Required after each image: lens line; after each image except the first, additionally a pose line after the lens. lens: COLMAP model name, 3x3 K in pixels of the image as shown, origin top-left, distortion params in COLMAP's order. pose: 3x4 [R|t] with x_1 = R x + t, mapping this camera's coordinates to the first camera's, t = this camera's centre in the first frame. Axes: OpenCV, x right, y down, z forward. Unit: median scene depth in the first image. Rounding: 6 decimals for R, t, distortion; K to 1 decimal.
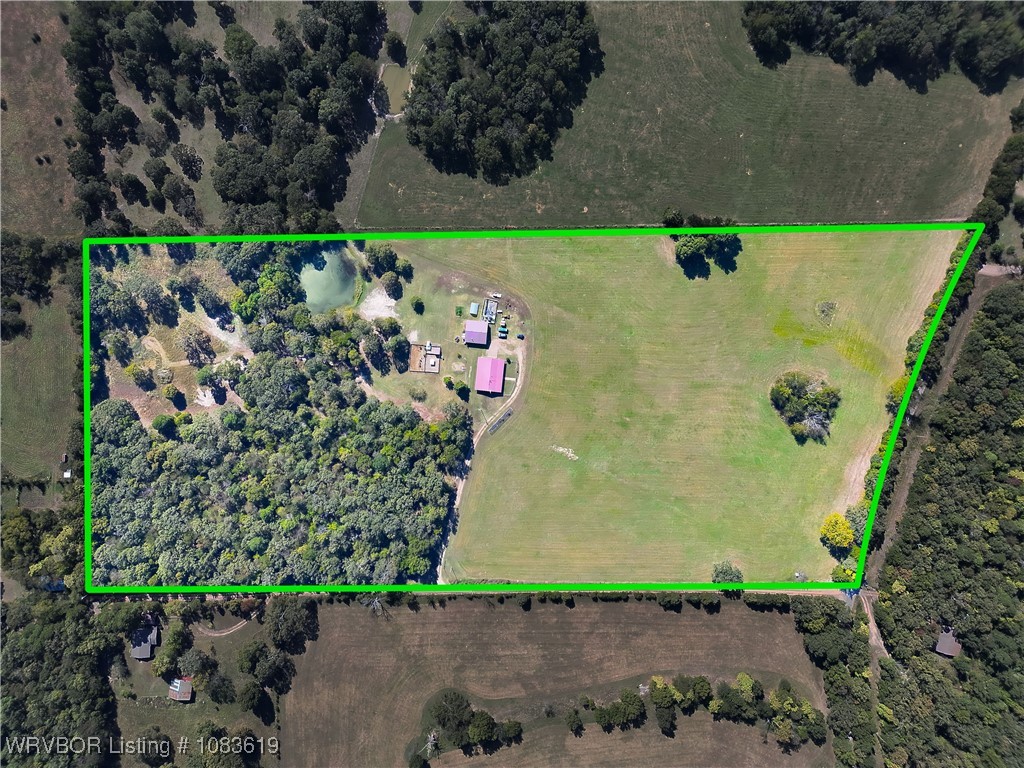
lens RADIAL K [[726.5, 0, 513.5], [0, 726.5, 389.3], [0, 0, 1]] dist [0.075072, -0.060215]
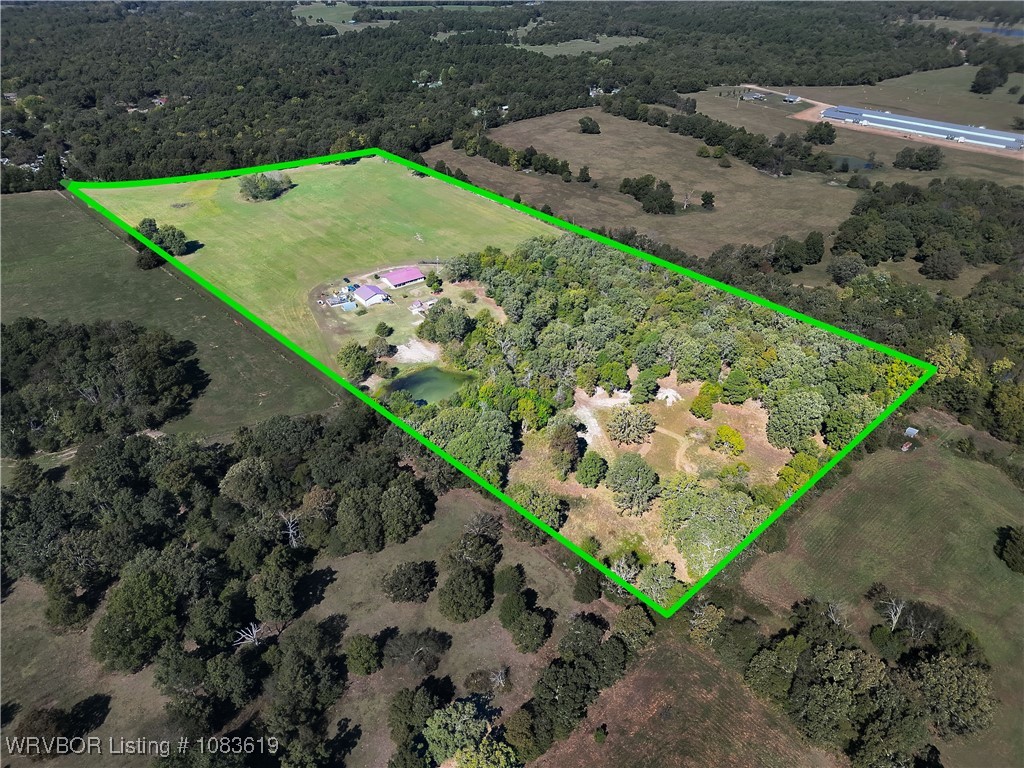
lens RADIAL K [[726.5, 0, 513.5], [0, 726.5, 389.3], [0, 0, 1]] dist [0.075072, -0.060215]
pose [[-0.687010, -0.379010, 0.619975, -0.751090], [0.726409, -0.380106, 0.572581, -0.496003], [0.018642, 0.843724, 0.536453, 0.624613]]
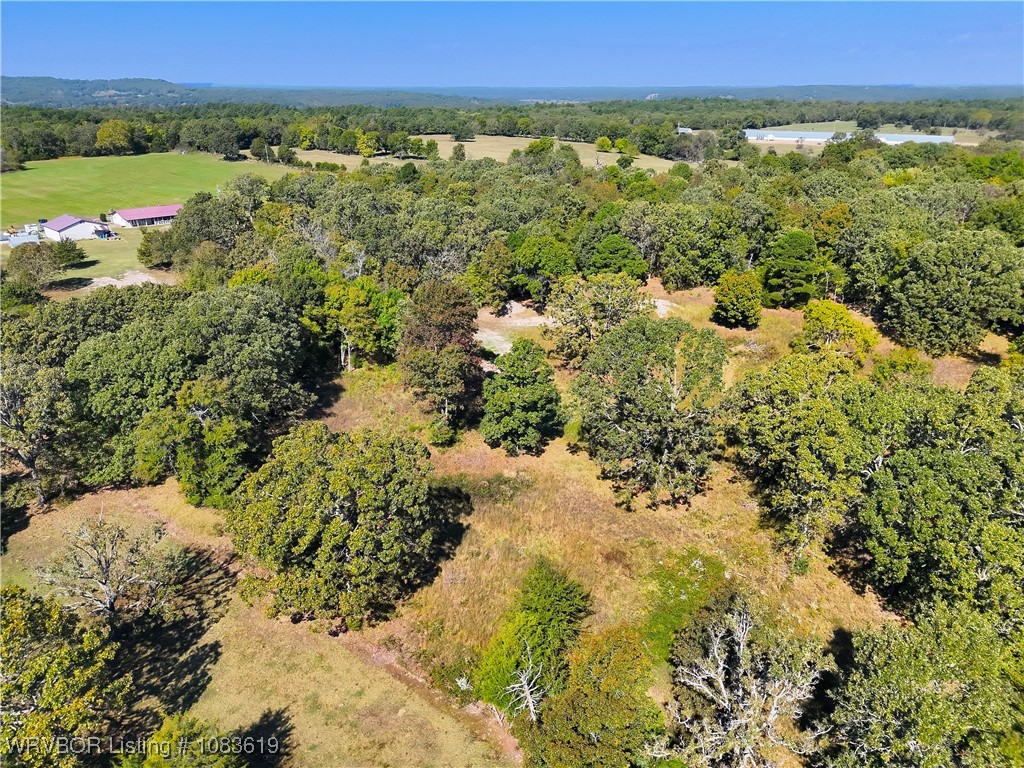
lens RADIAL K [[726.5, 0, 513.5], [0, 726.5, 389.3], [0, 0, 1]] dist [0.075072, -0.060215]
pose [[-0.795761, -0.206247, 0.569409, -0.570908], [0.604753, -0.320638, 0.729016, -0.291449], [0.032217, 0.924475, 0.379880, 0.912463]]
